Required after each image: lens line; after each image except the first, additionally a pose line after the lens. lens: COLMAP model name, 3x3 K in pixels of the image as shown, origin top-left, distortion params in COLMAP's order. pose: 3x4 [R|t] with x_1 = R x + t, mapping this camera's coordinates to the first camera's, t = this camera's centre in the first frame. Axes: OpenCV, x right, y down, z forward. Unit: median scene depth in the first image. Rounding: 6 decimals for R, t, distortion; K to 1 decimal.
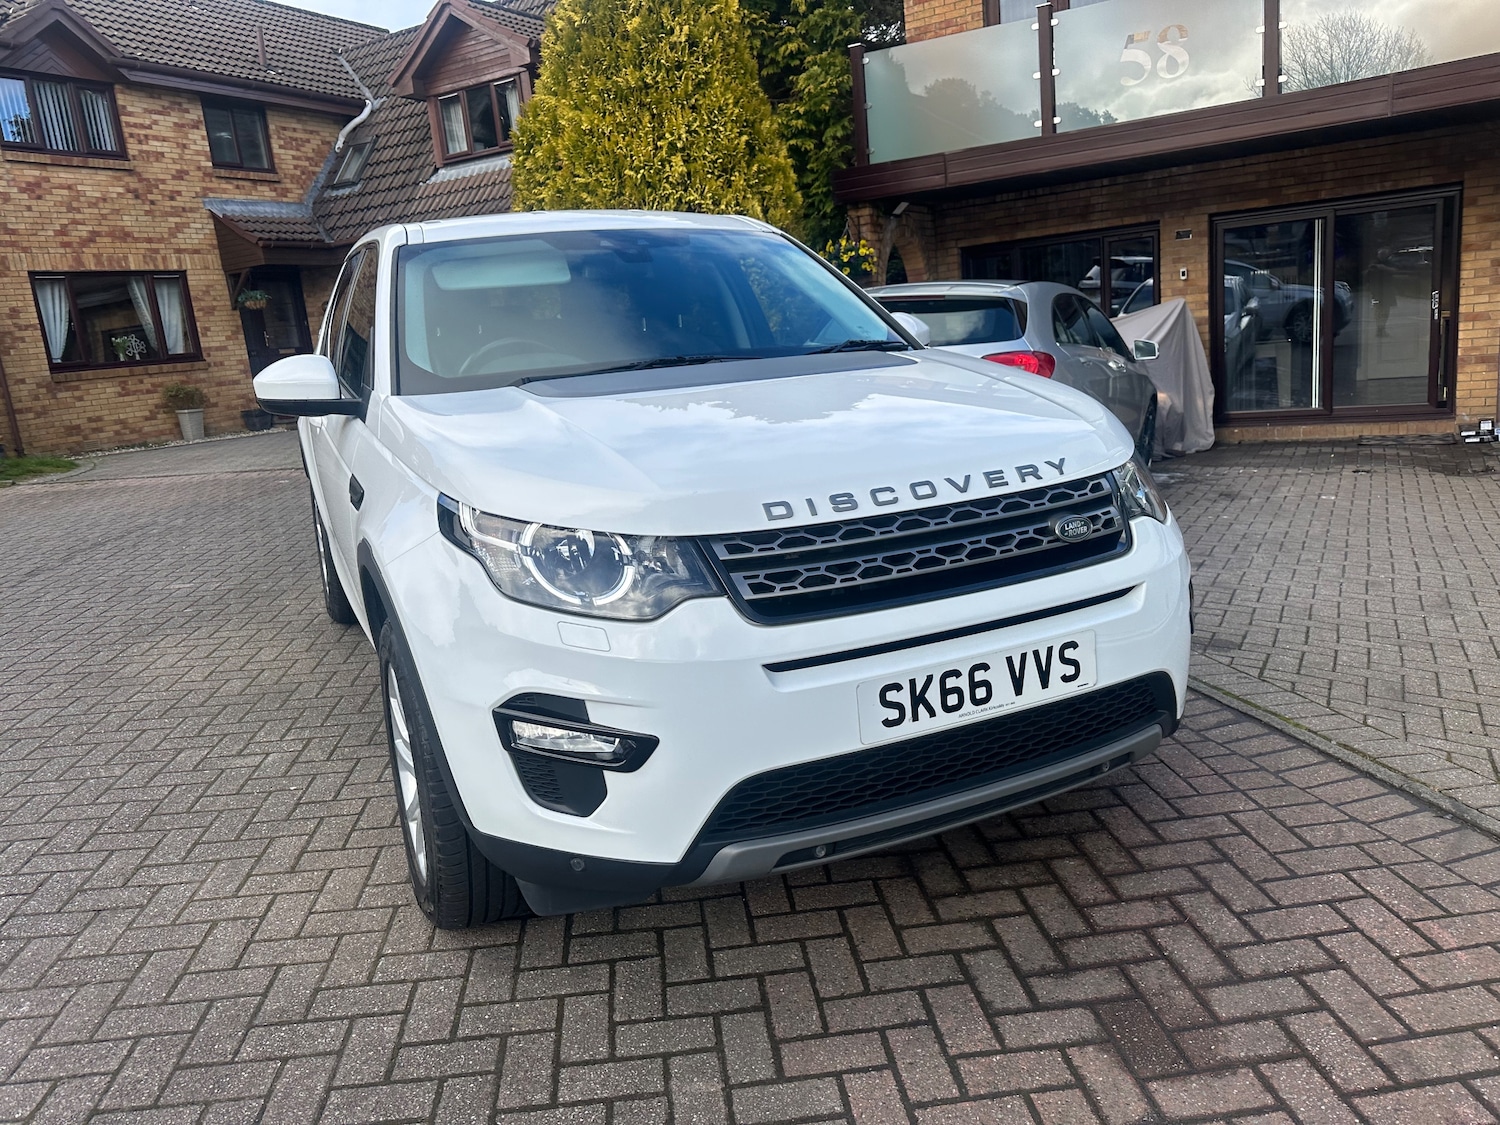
lens RADIAL K [[1063.1, 0, 744.4], [0, 1063.1, 560.4], [0, 0, 1]] dist [0.019097, -0.026296]
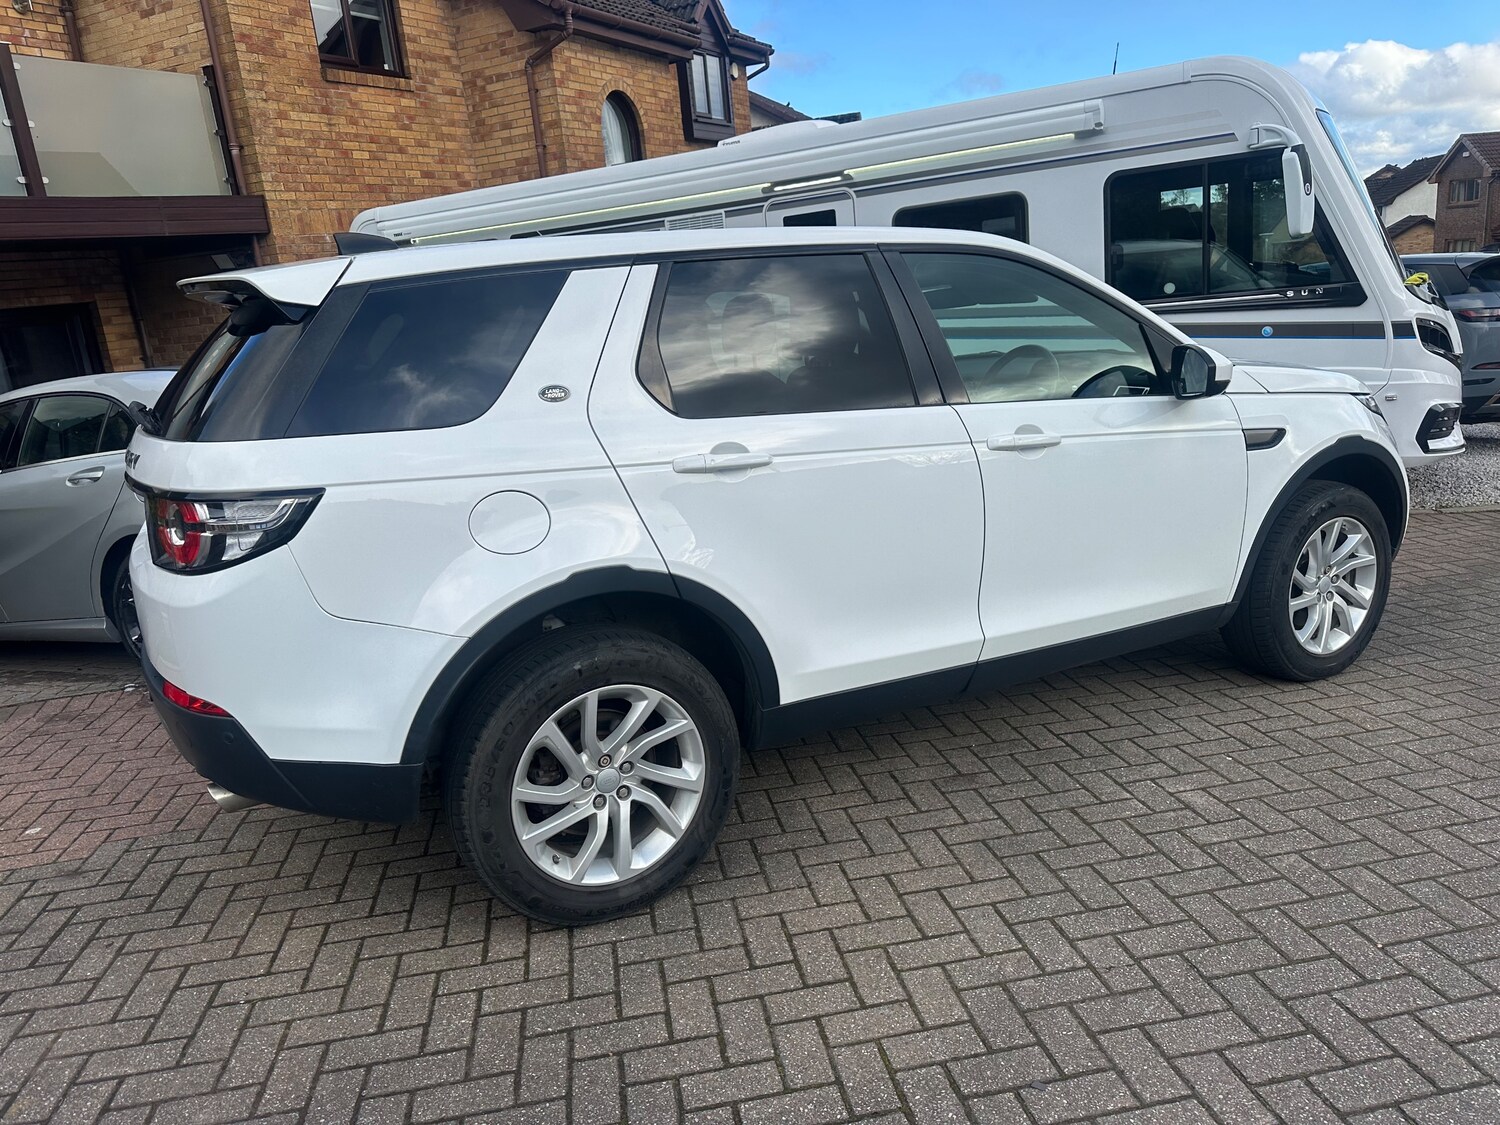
lens RADIAL K [[1063.1, 0, 744.4], [0, 1063.1, 560.4], [0, 0, 1]] dist [0.019097, -0.026296]
pose [[-0.058686, -0.163452, 0.984804, -1.290942], [0.308774, 0.935156, 0.173612, -0.270664], [-0.949323, 0.314271, -0.004410, 1.299896]]
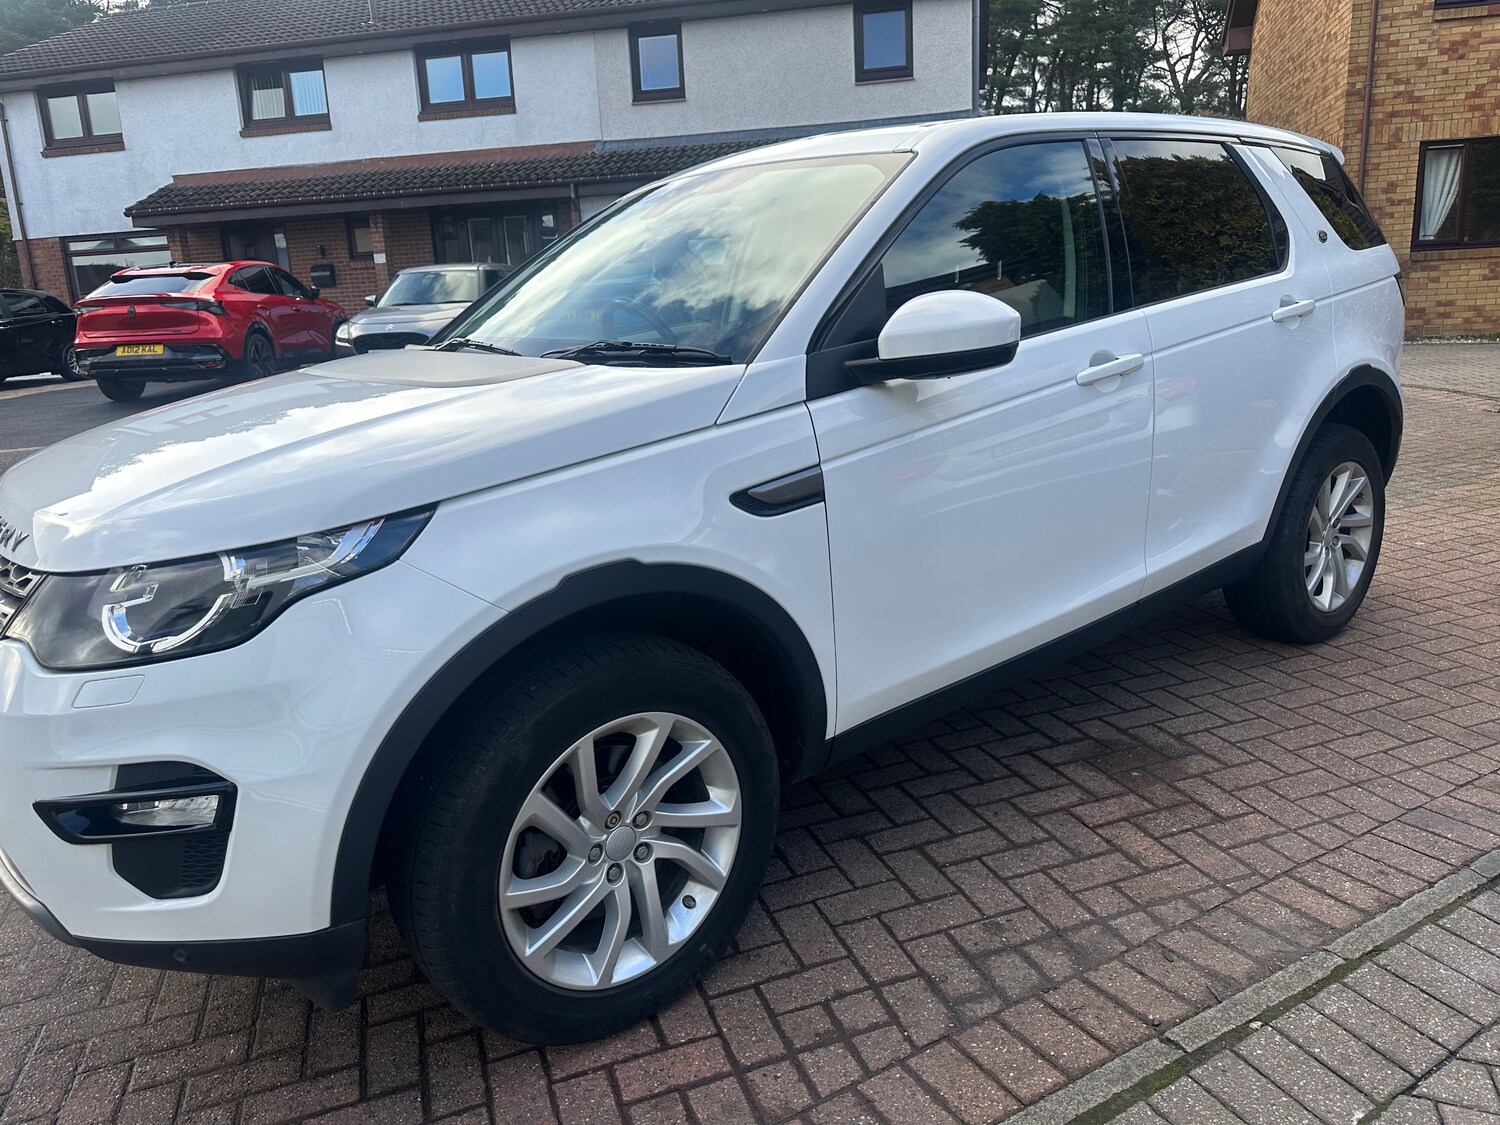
lens RADIAL K [[1058.6, 0, 750.0], [0, 1058.6, 562.5], [0, 0, 1]] dist [0.021553, -0.025330]
pose [[0.235232, 0.310005, -0.921175, 0.743269], [-0.185928, 0.944620, 0.270416, -0.248067], [0.953990, 0.107662, 0.279843, 0.820306]]
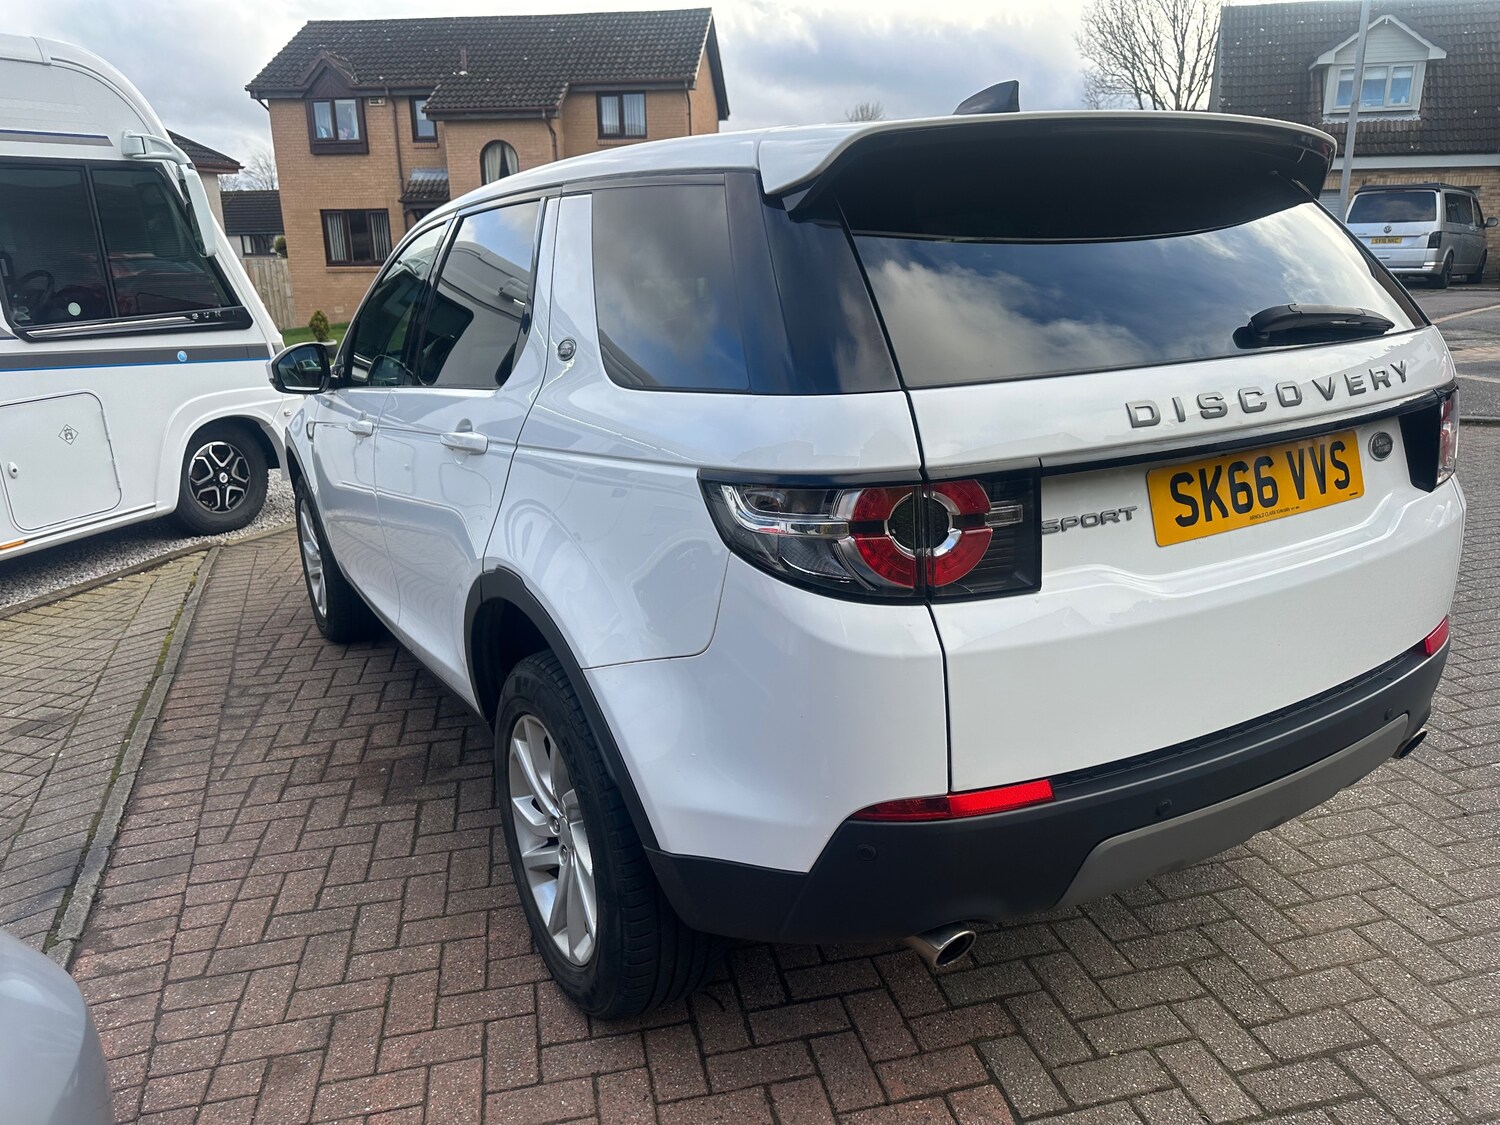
lens RADIAL K [[1058.6, 0, 750.0], [0, 1058.6, 562.5], [0, 0, 1]] dist [0.021553, -0.025330]
pose [[-0.988885, 0.134120, -0.064171, -0.176253], [0.085482, 0.866002, 0.492680, -0.538597], [0.121651, 0.481719, -0.867841, 2.128962]]
